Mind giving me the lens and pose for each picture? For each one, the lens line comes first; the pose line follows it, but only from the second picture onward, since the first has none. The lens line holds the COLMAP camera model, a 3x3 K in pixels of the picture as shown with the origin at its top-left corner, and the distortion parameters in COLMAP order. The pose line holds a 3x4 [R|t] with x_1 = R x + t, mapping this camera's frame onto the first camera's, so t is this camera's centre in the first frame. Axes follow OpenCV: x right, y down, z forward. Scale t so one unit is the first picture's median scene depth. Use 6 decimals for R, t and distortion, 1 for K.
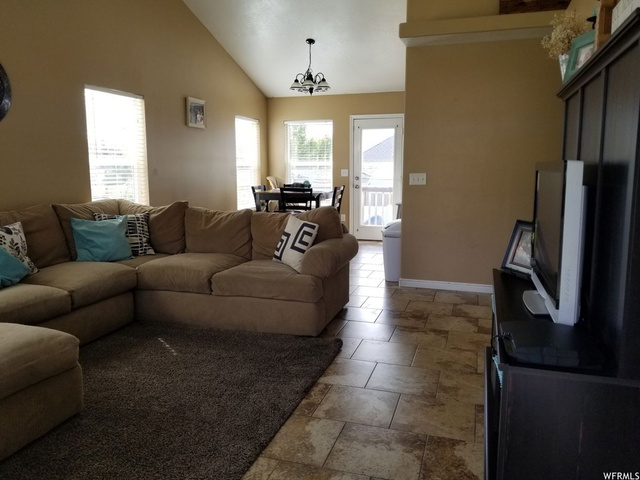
lens RADIAL K [[507.0, 0, 321.2], [0, 507.0, 235.9], [0, 0, 1]] dist [0.067914, 0.000764]
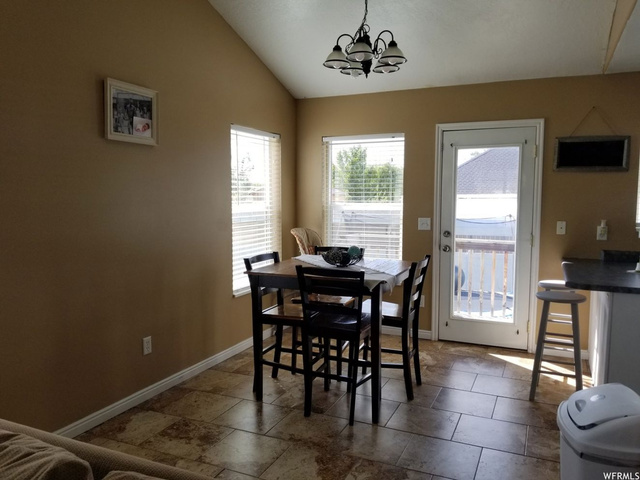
lens RADIAL K [[507.0, 0, 321.0], [0, 507.0, 243.9], [0, 0, 1]] dist [0.067914, 0.000764]
pose [[0.992804, 0.017130, -0.118522, -0.001971], [-0.021510, 0.999128, -0.035779, -0.087443], [0.117806, 0.038070, 0.992307, 0.462757]]
